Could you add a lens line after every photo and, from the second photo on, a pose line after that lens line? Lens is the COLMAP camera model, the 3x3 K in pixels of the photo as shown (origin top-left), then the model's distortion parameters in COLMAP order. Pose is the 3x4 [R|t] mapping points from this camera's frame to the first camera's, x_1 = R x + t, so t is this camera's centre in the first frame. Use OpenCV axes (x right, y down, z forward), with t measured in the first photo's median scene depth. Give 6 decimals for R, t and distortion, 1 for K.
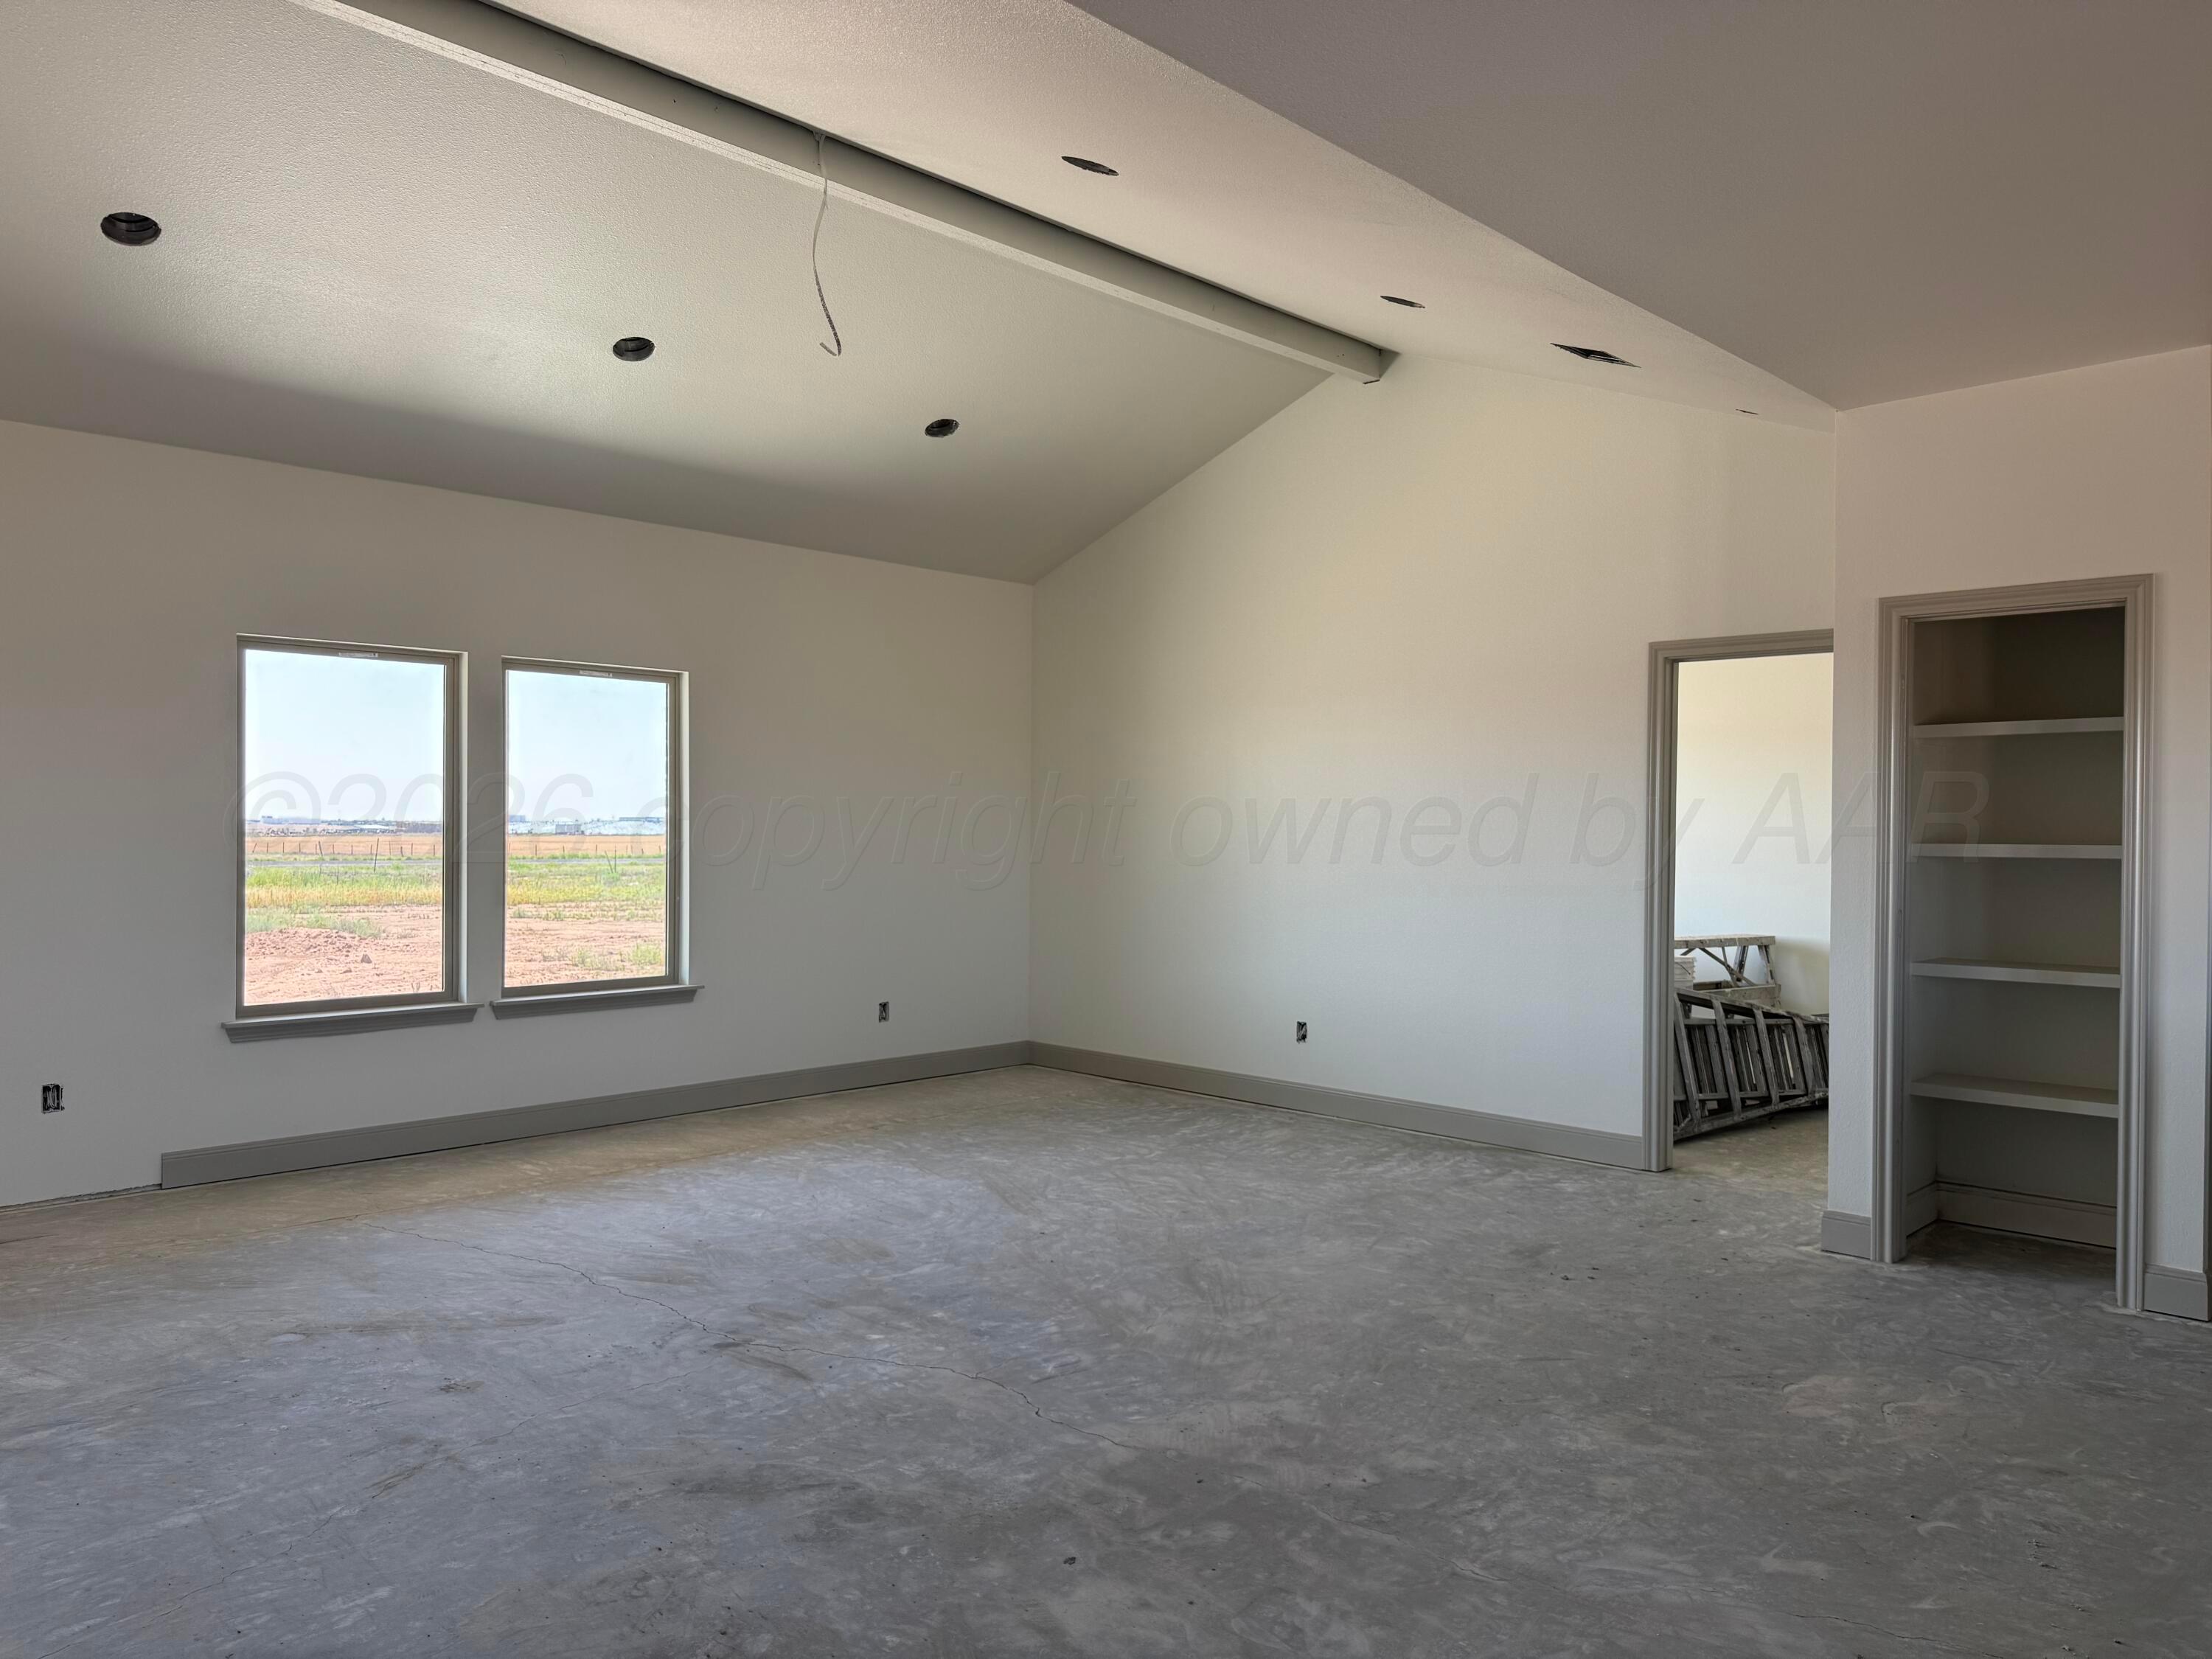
lens RADIAL K [[1558.3, 0, 1113.4], [0, 1558.3, 832.3], [0, 0, 1]] dist [0.052618, -0.077708]
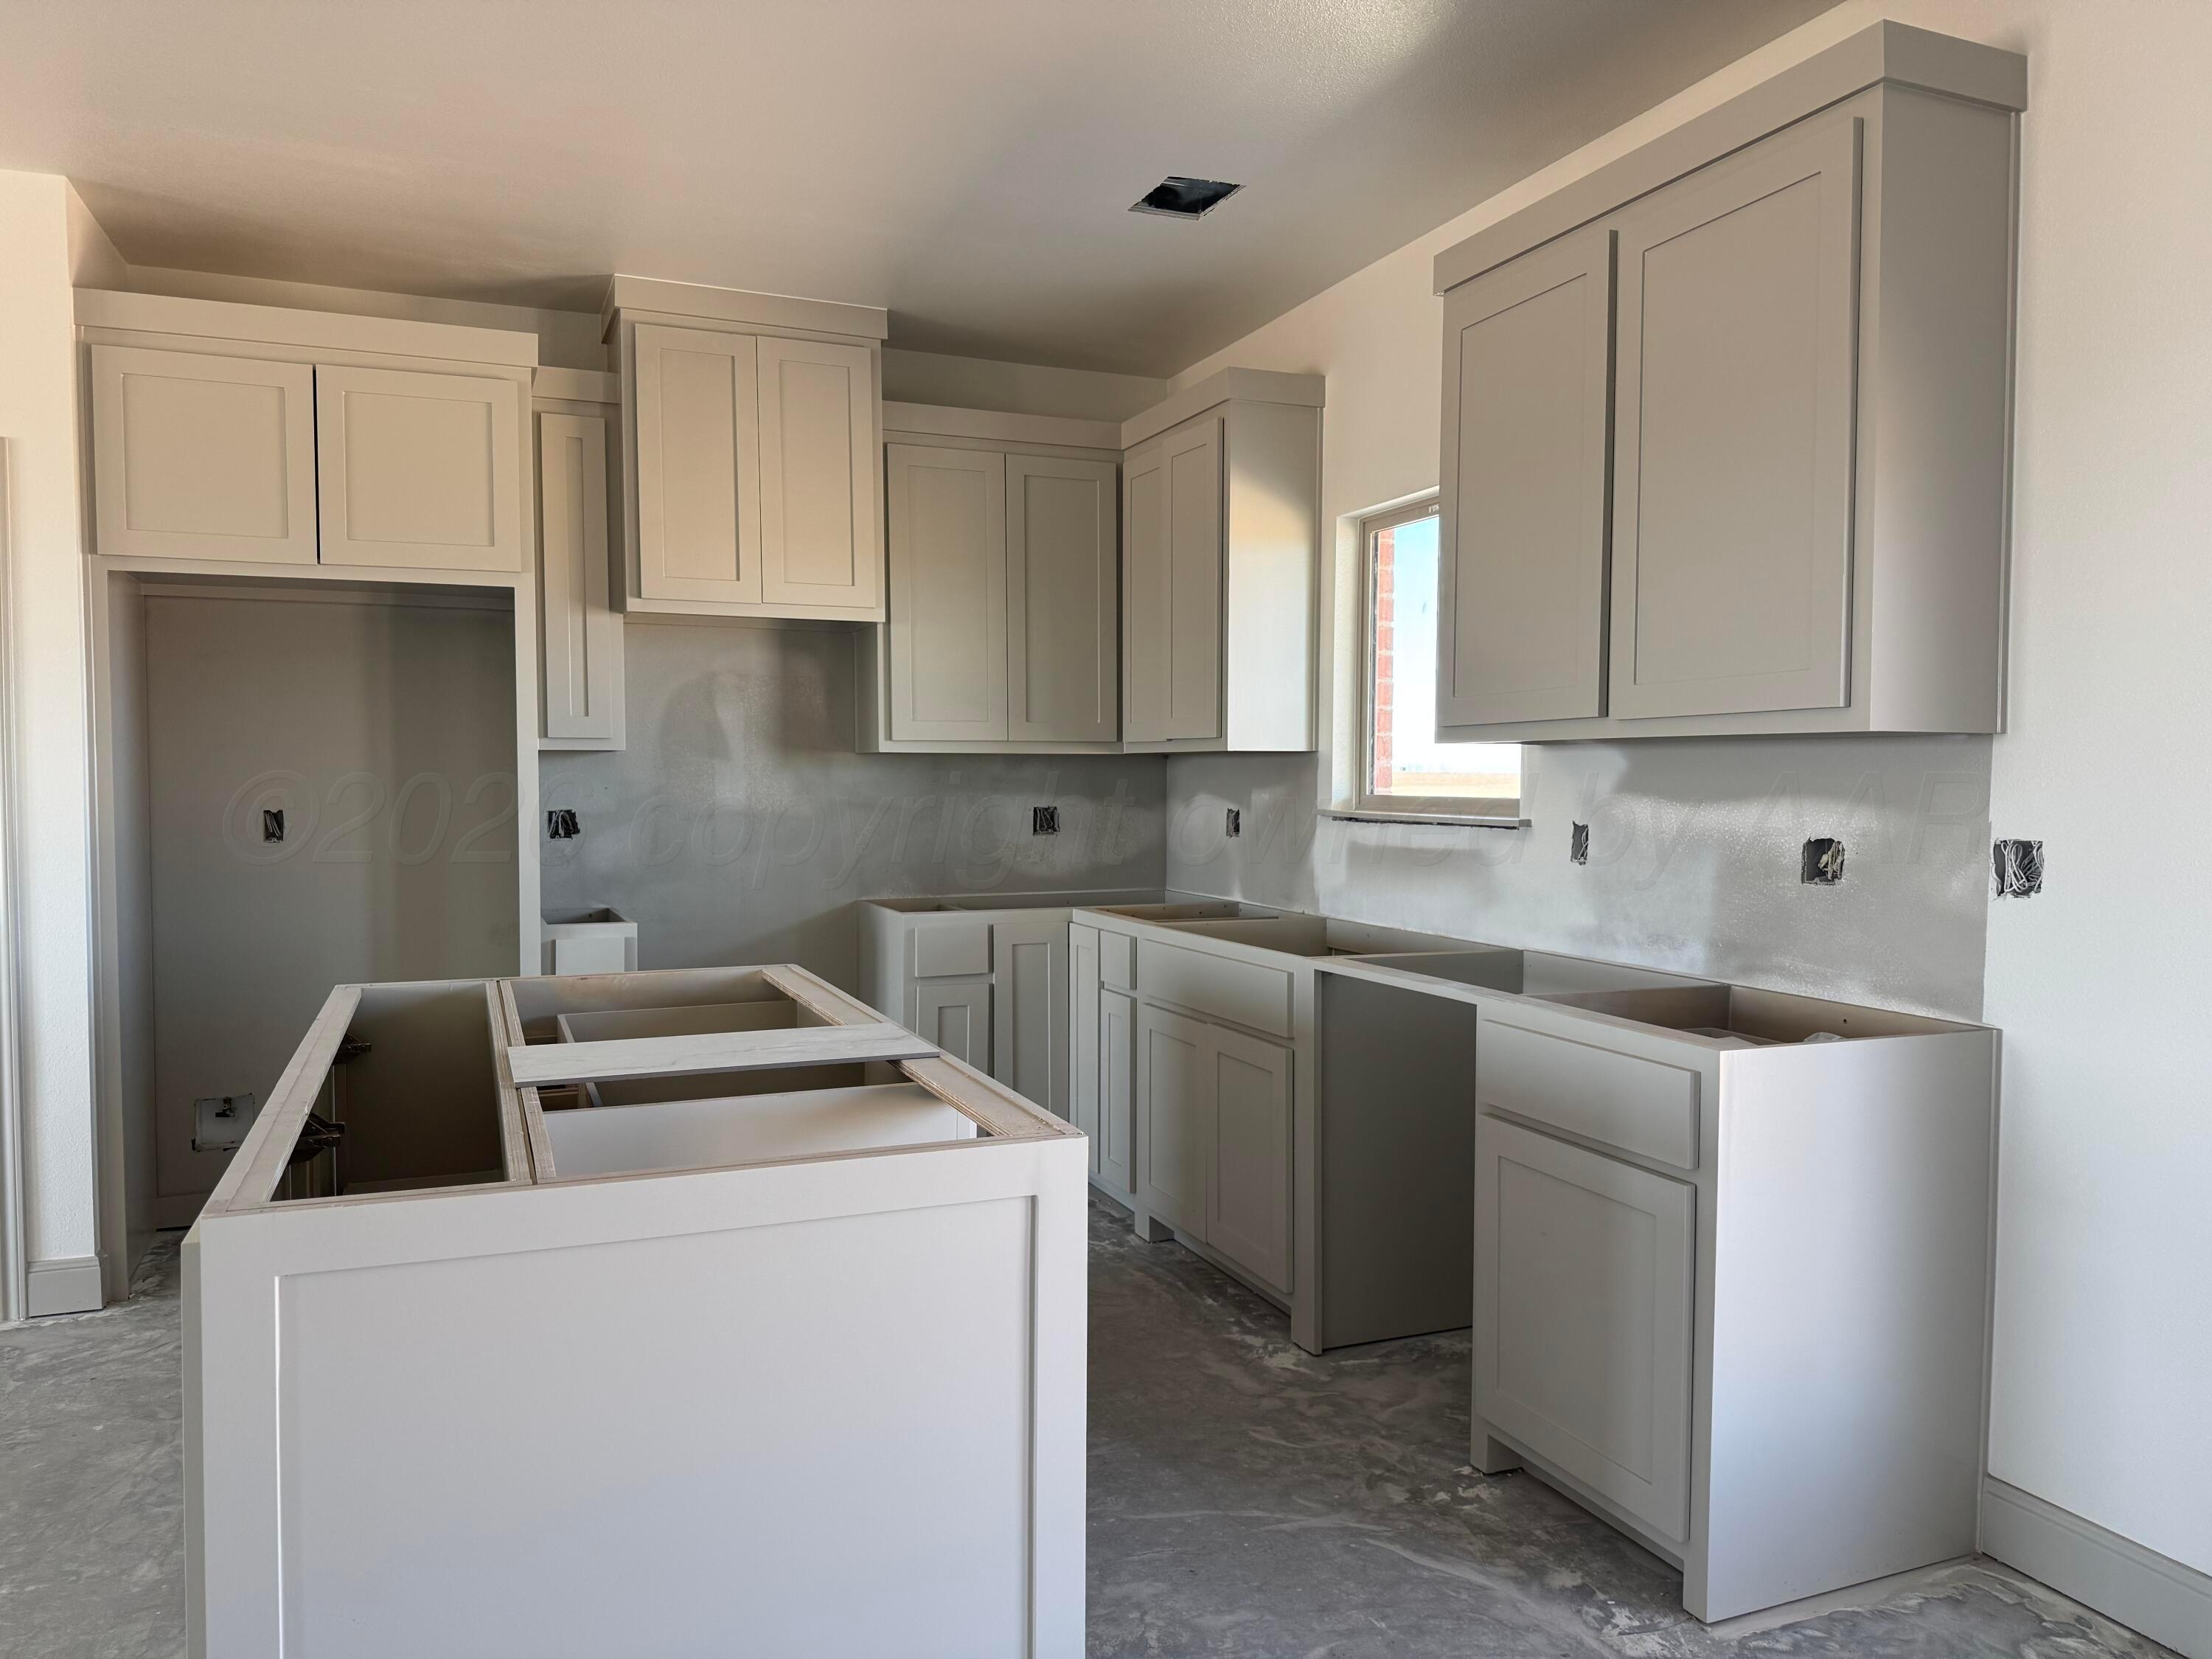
lens RADIAL K [[1558.3, 0, 1113.4], [0, 1558.3, 832.3], [0, 0, 1]] dist [0.052618, -0.077708]
pose [[0.396236, -0.046561, 0.916968, 0.111787], [0.007915, 0.998849, 0.047298, 0.006280], [-0.918115, -0.011483, 0.396148, 0.114648]]
